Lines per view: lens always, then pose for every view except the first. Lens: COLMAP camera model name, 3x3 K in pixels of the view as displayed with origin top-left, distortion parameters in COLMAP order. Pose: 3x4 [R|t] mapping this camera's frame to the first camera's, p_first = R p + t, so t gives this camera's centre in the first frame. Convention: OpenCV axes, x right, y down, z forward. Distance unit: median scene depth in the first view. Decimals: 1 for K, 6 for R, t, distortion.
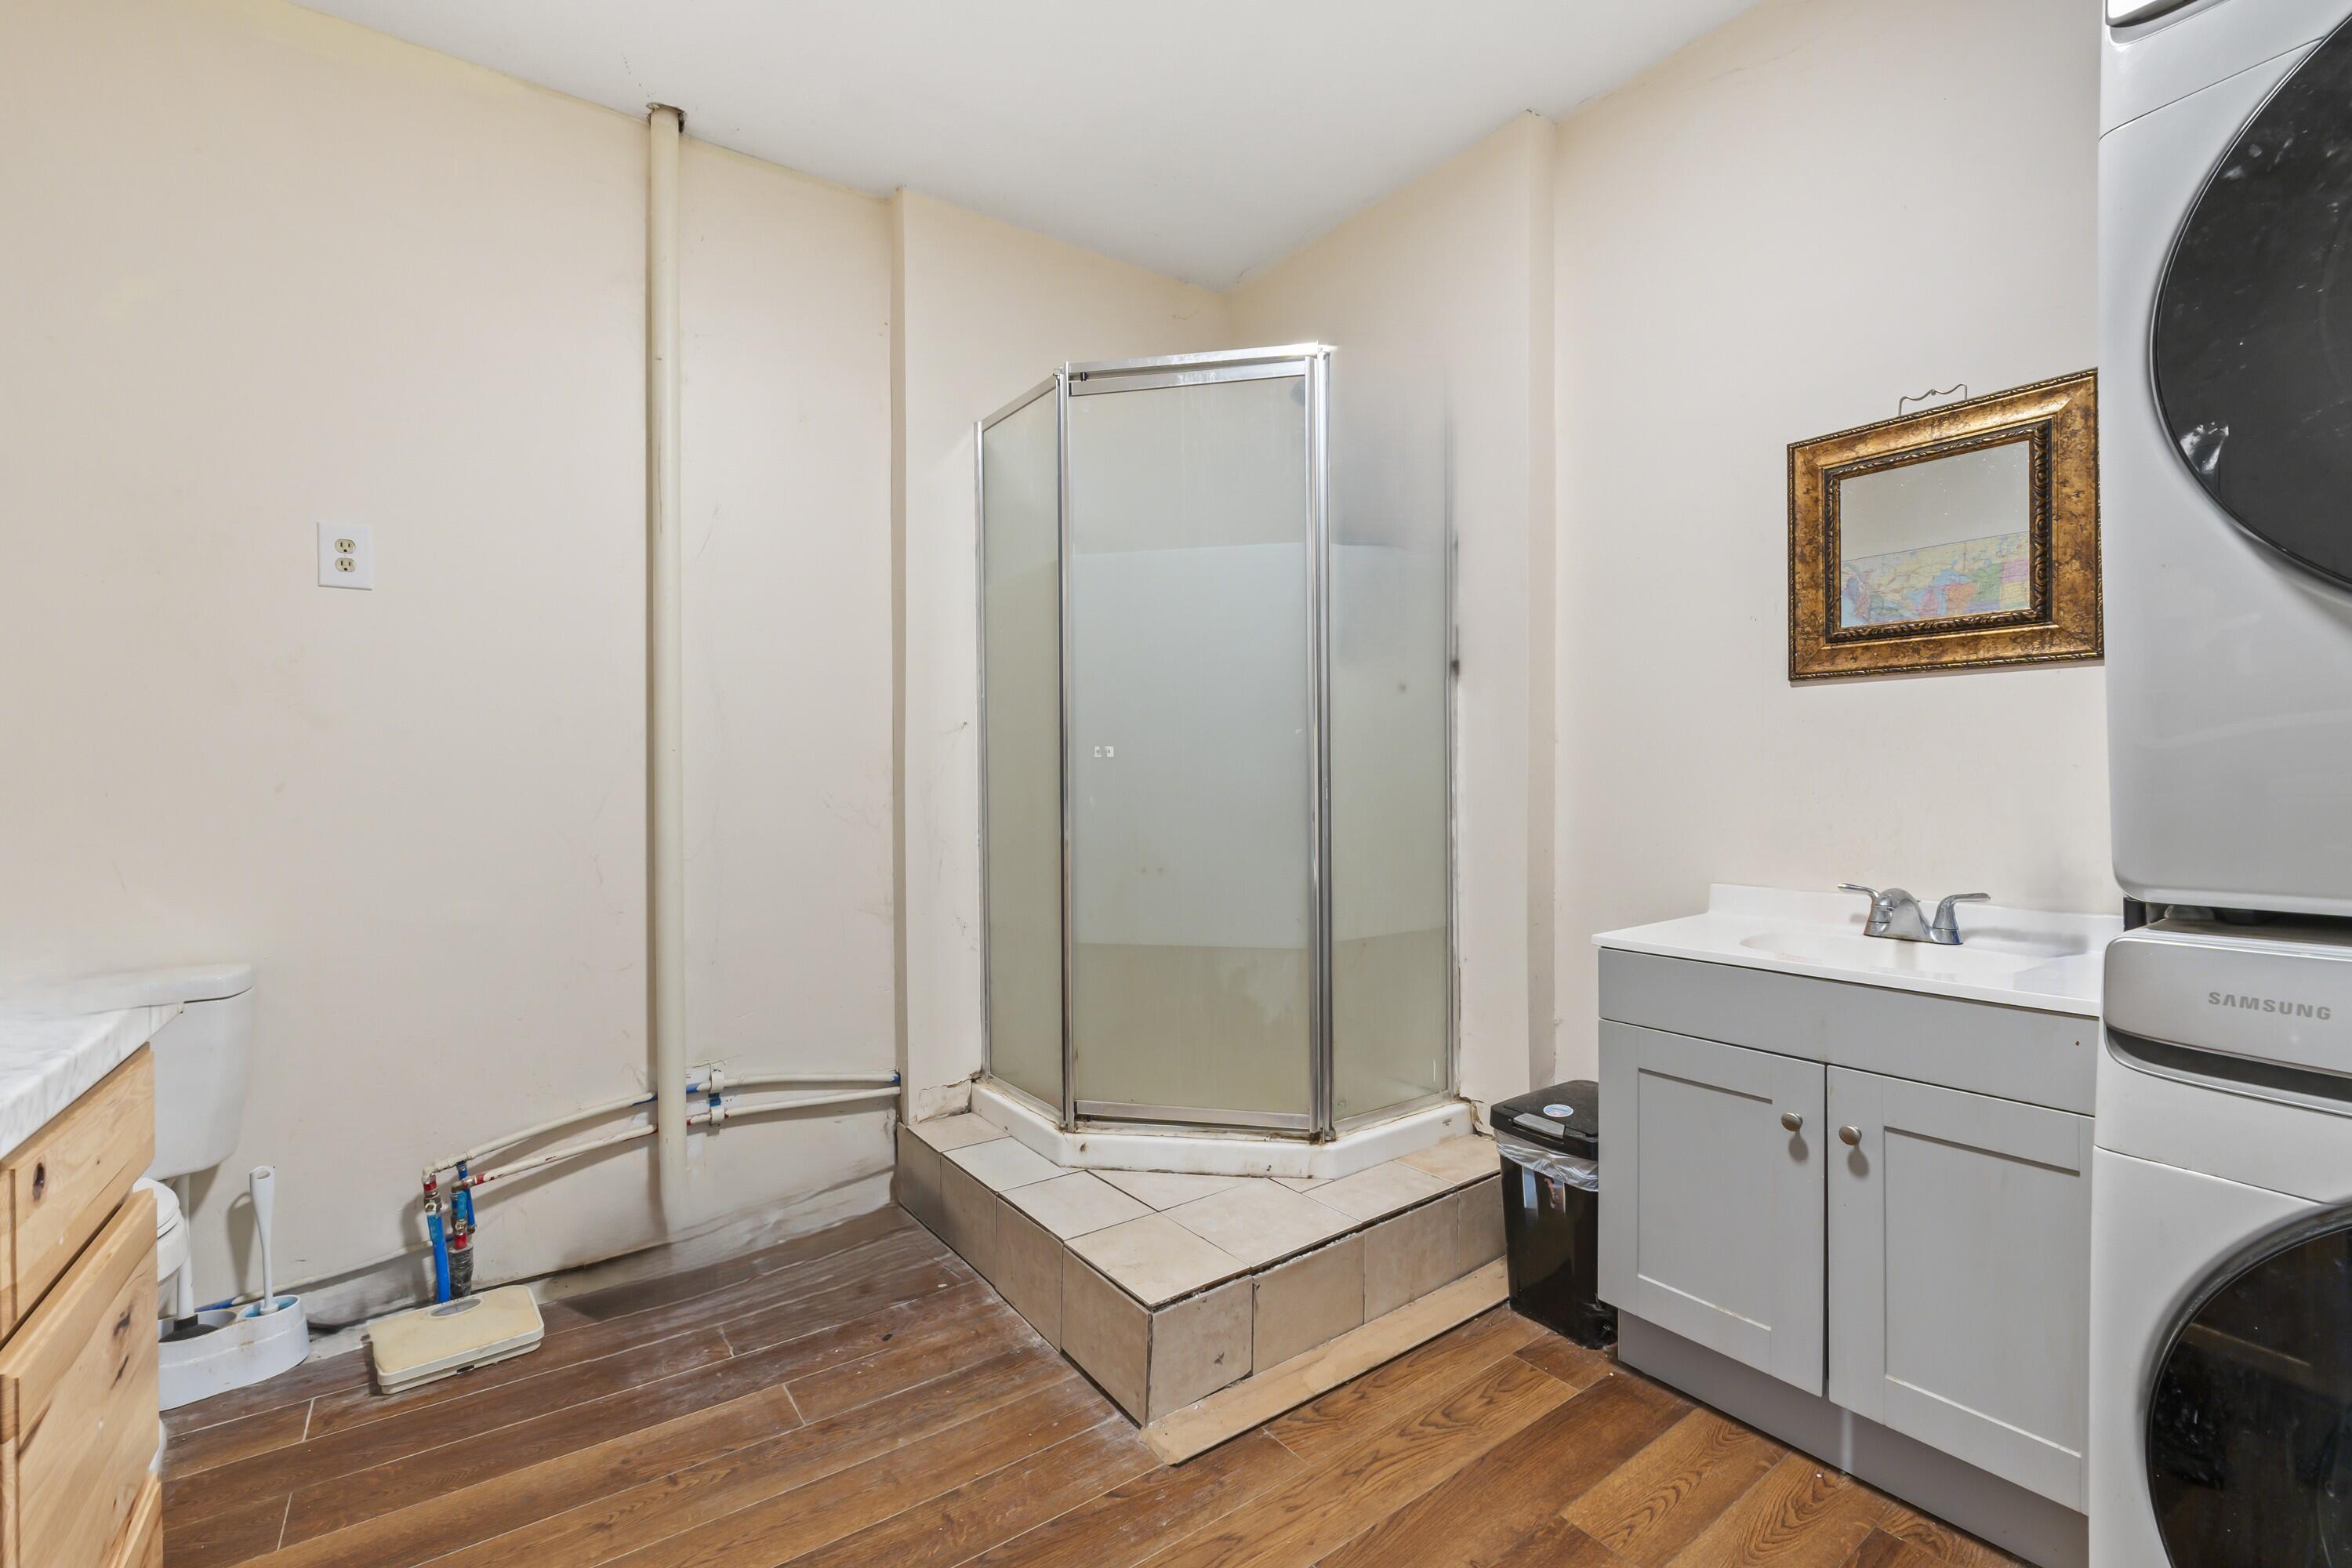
lens RADIAL K [[994.2, 0, 1179.3], [0, 994.2, 792.1], [0, 0, 1]] dist [0.001429, 0.000021]
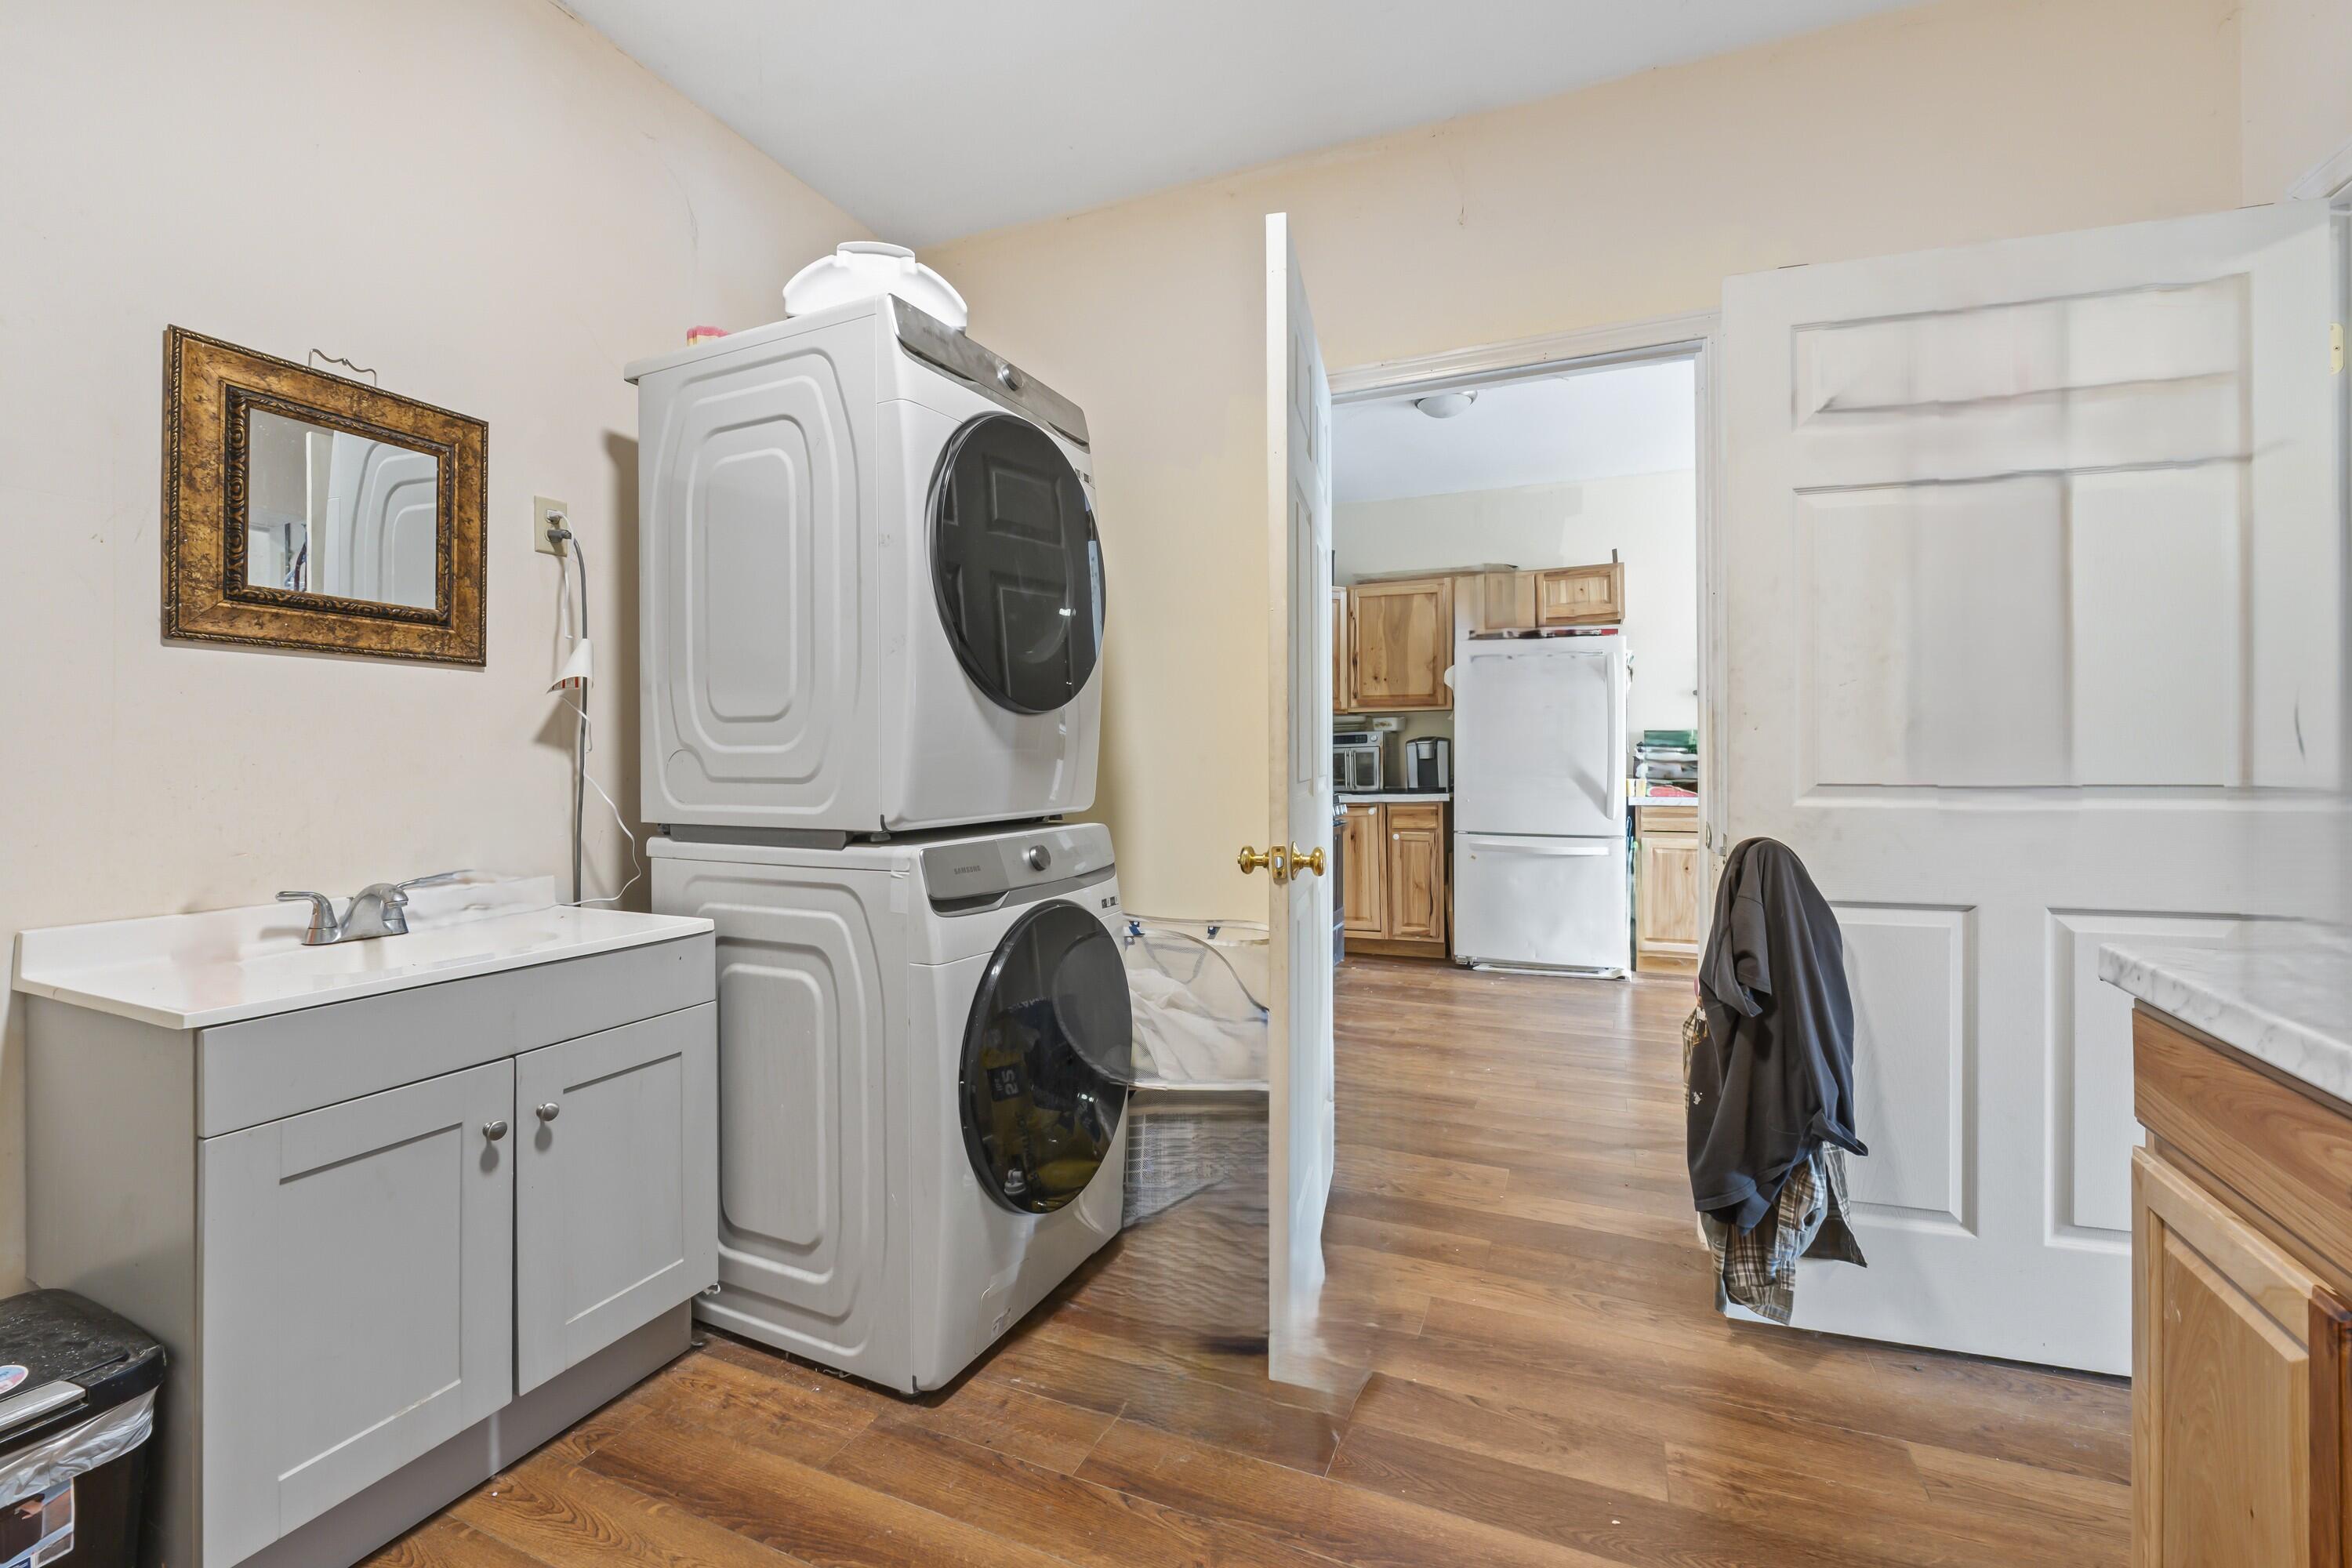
lens RADIAL K [[994.2, 0, 1172.5], [0, 994.2, 760.7], [0, 0, 1]] dist [0.001429, 0.000021]
pose [[-0.486732, 0.008567, 0.873509, -0.448196], [0.019487, 0.999810, 0.001053, -0.005433], [-0.873334, 0.017534, -0.486806, 0.768479]]
